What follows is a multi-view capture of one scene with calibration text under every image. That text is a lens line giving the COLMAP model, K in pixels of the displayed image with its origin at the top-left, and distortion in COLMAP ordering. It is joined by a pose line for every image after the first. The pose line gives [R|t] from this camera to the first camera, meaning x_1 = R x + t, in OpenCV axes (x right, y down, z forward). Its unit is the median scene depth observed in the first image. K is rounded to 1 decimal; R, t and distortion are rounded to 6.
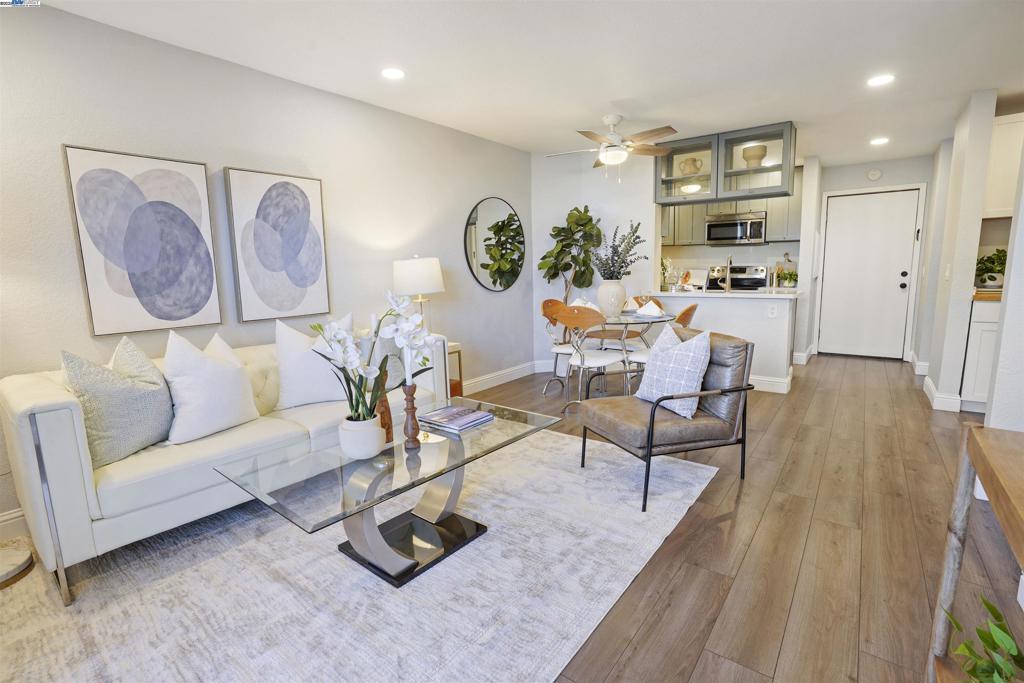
lens RADIAL K [[473.2, 0, 506.4], [0, 473.2, 339.6], [0, 0, 1]] dist [-0.067910, 0.025816]
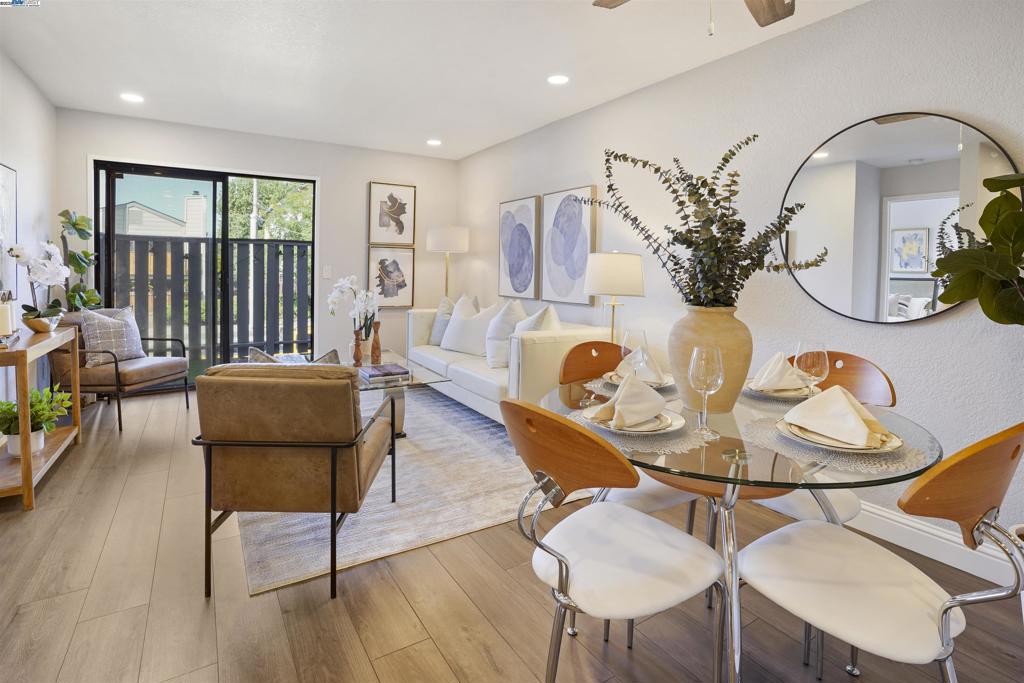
lens RADIAL K [[493.0, 0, 510.0], [0, 493.0, 275.0], [0, 0, 1]] dist [-0.082052, 0.026846]
pose [[-0.346879, 0.030111, -0.937426, 0.853169], [-0.146272, 0.985518, 0.085781, -0.224895], [0.926434, 0.166875, -0.337451, 1.381025]]
